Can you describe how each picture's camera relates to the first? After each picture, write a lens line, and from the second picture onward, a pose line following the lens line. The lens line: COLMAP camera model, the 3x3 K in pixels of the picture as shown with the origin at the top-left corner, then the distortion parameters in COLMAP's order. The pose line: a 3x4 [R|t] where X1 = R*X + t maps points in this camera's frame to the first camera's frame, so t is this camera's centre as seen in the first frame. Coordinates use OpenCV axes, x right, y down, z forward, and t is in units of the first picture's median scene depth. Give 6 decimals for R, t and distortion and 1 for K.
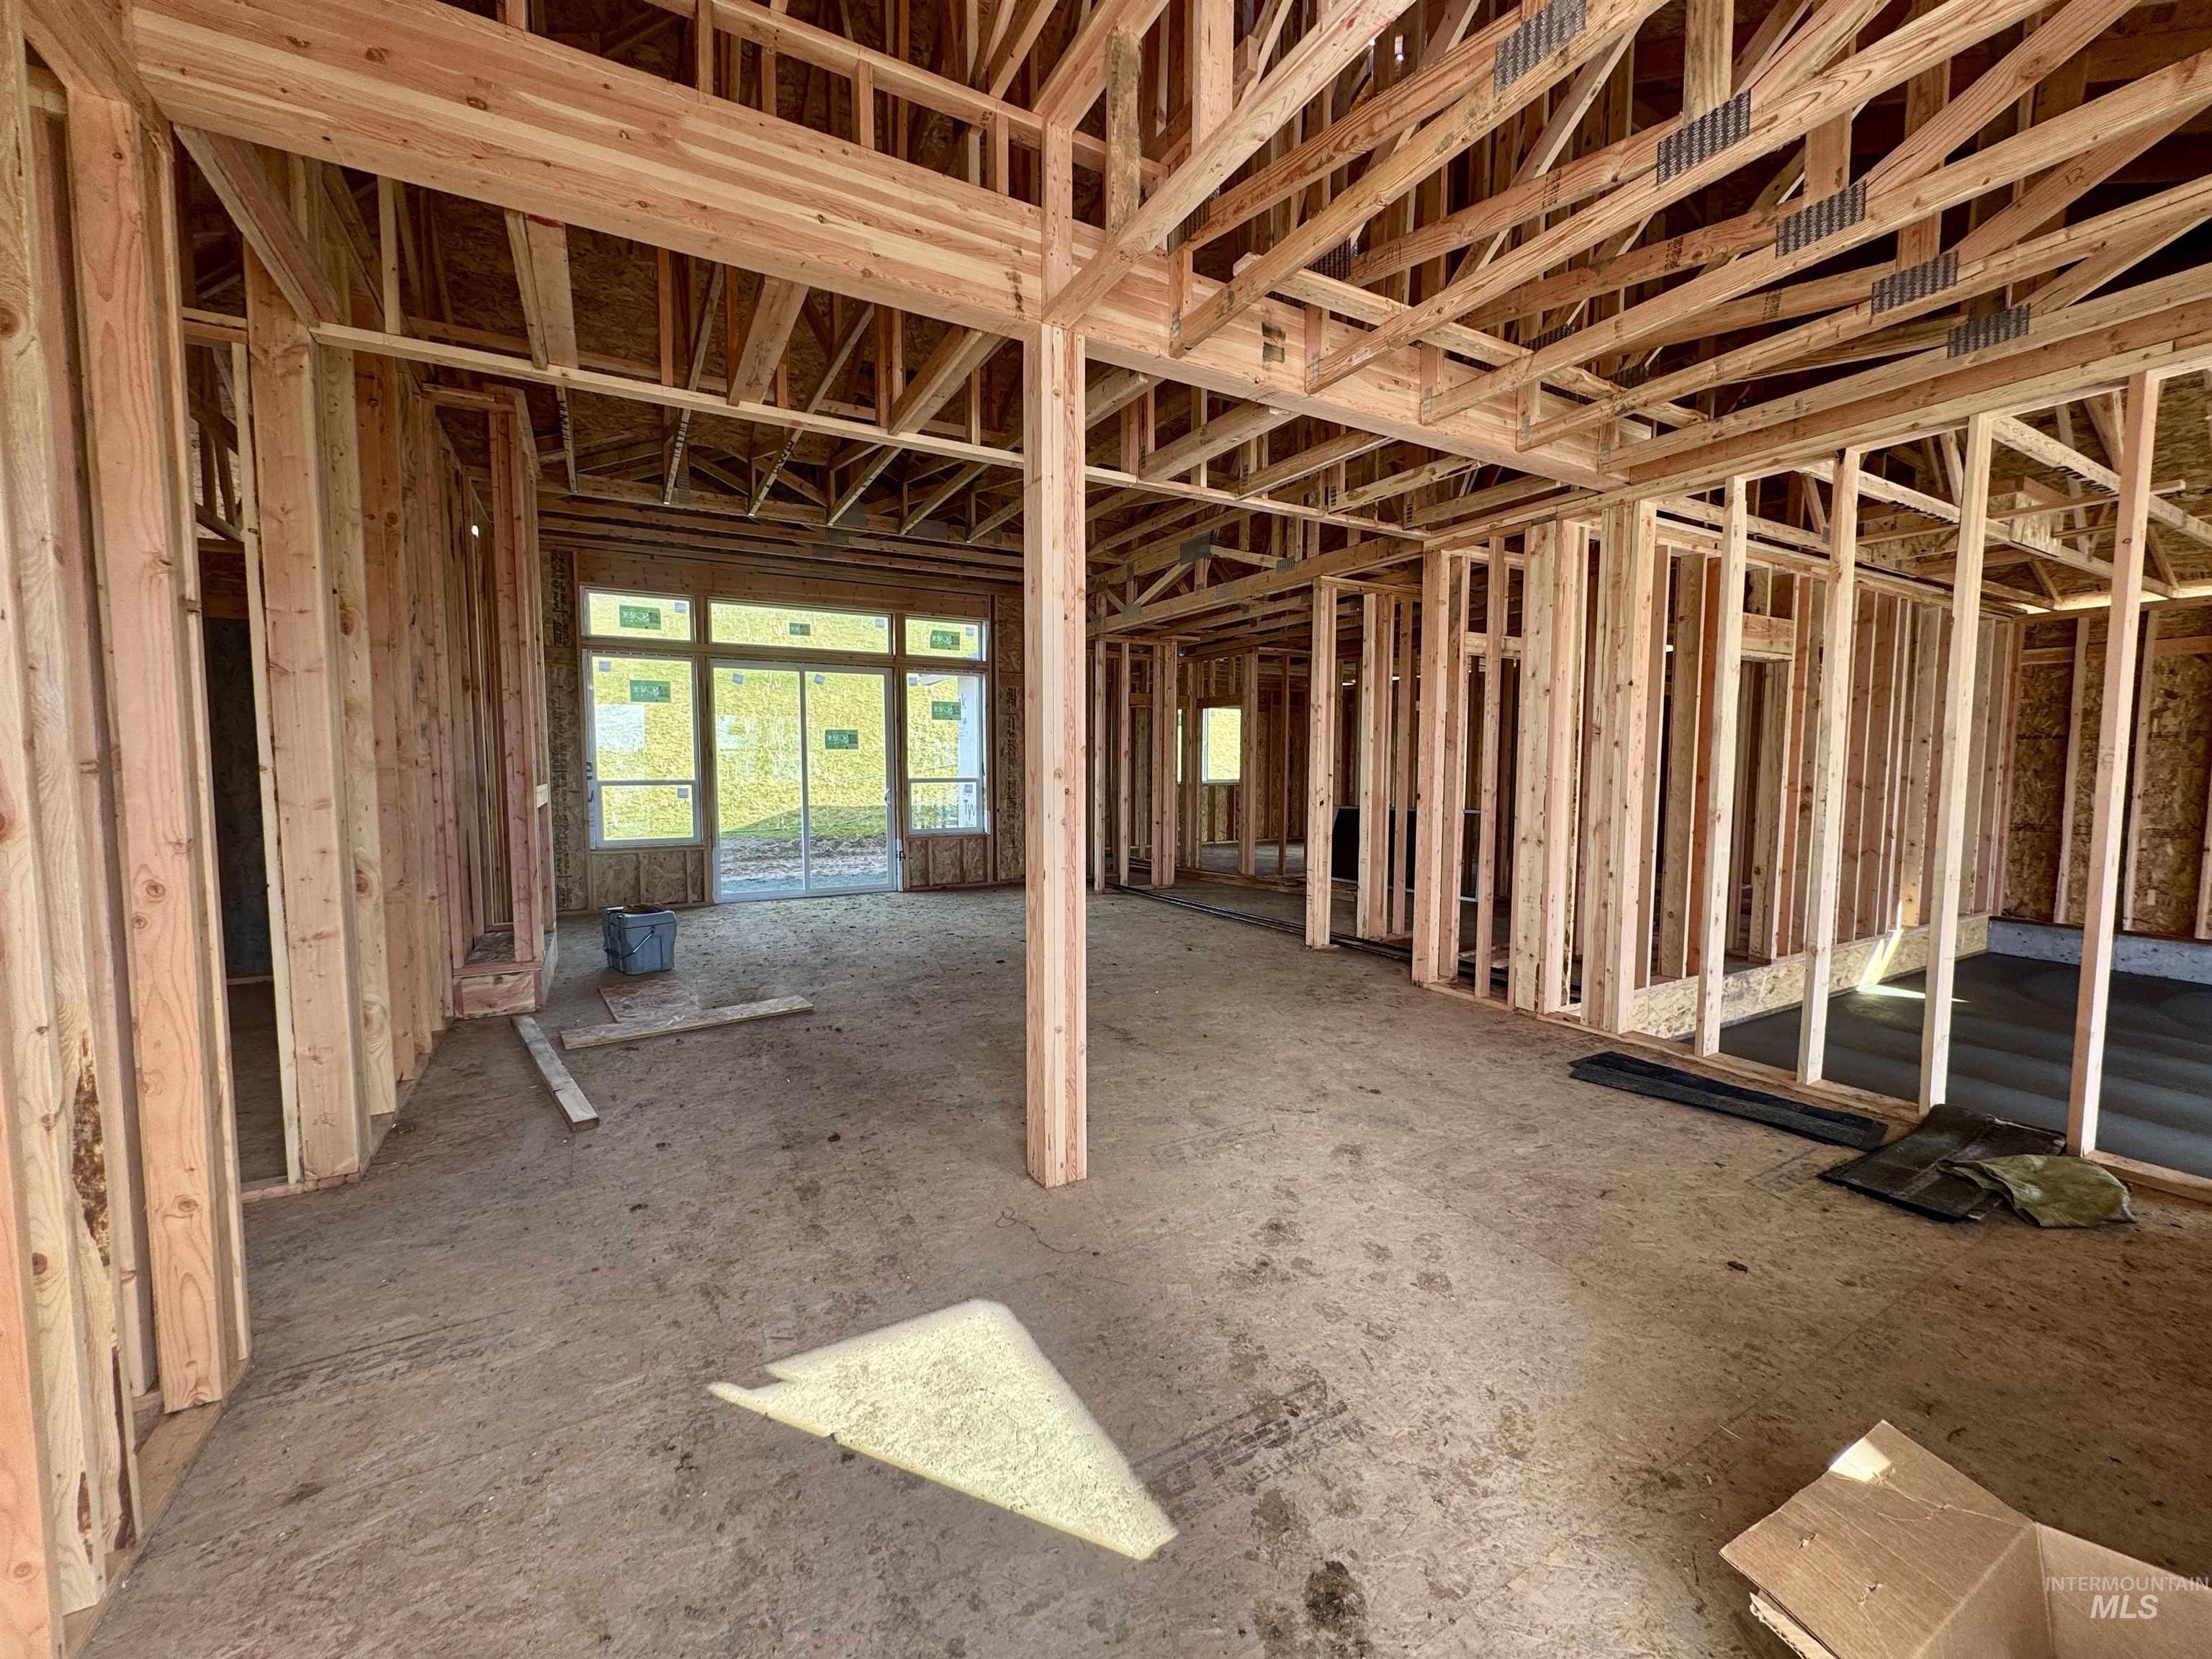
lens RADIAL K [[876.0, 0, 1105.9], [0, 876.0, 825.5], [0, 0, 1]] dist [-0.002406, 0.000092]
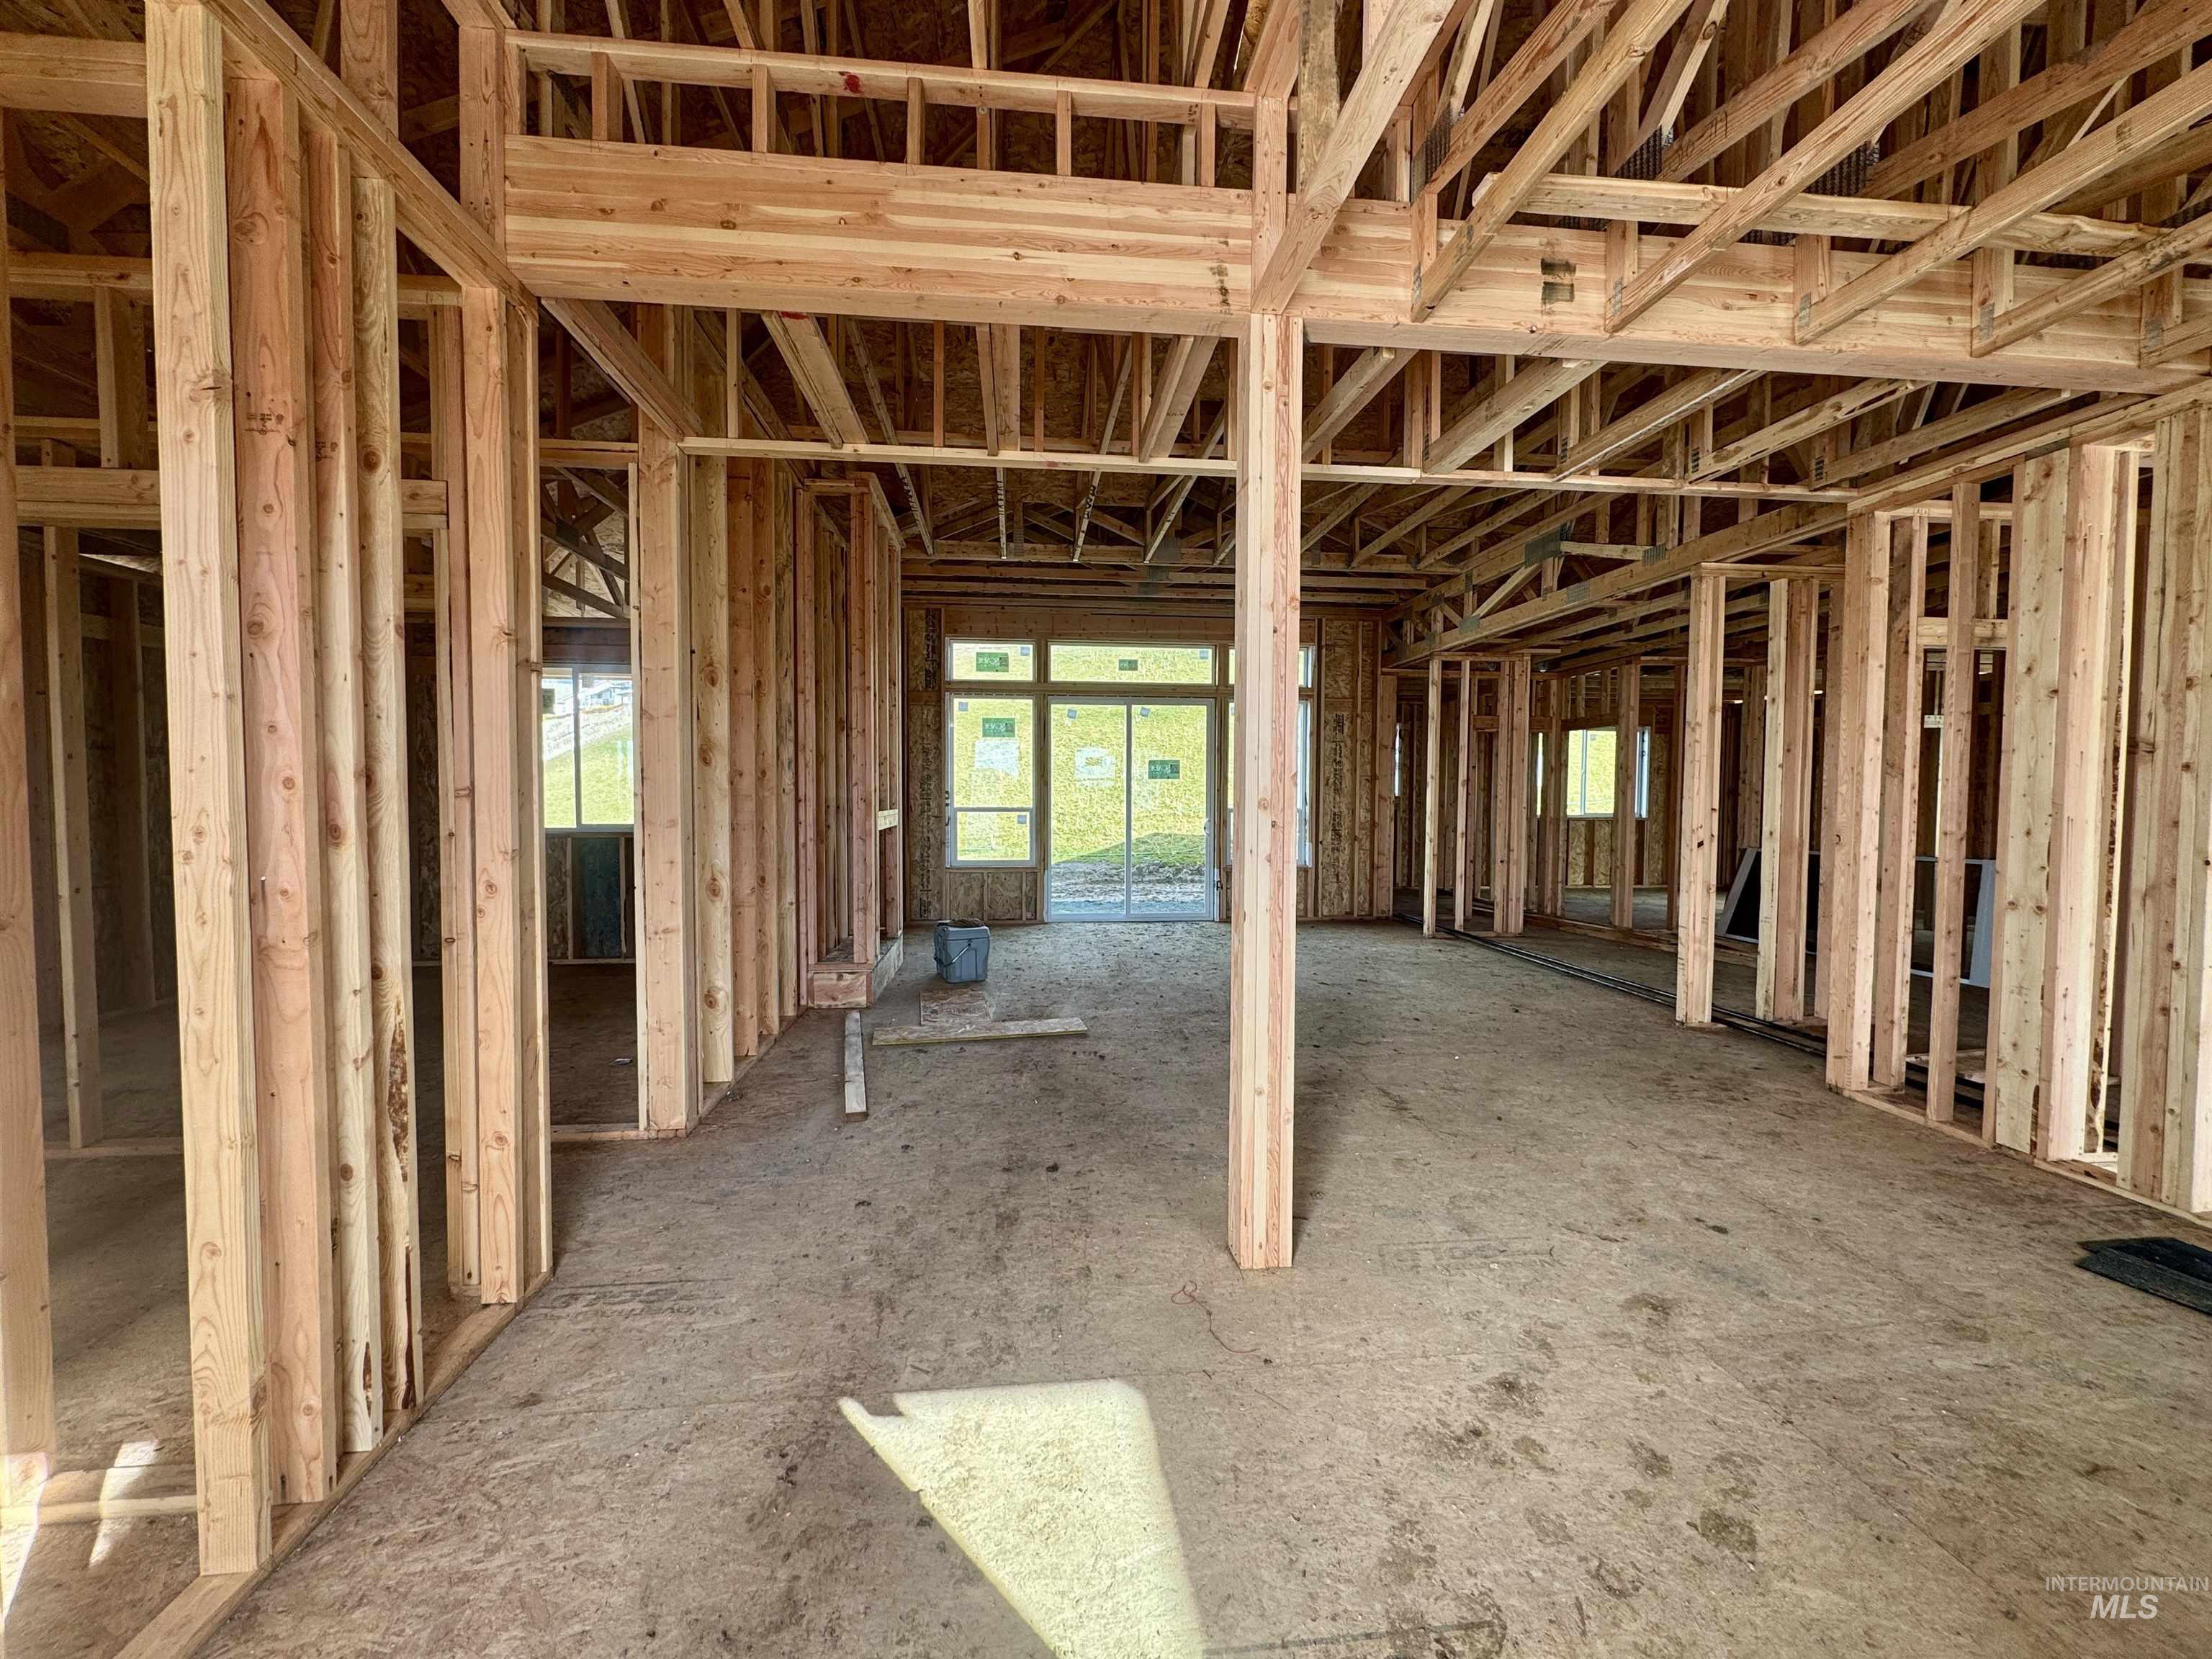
lens RADIAL K [[876.0, 0, 1105.9], [0, 876.0, 825.5], [0, 0, 1]] dist [-0.002406, 0.000092]
pose [[0.916180, 0.018701, -0.400329, 0.129806], [-0.032401, 0.999097, -0.027480, -0.006186], [0.399454, 0.038148, 0.915959, 0.094489]]
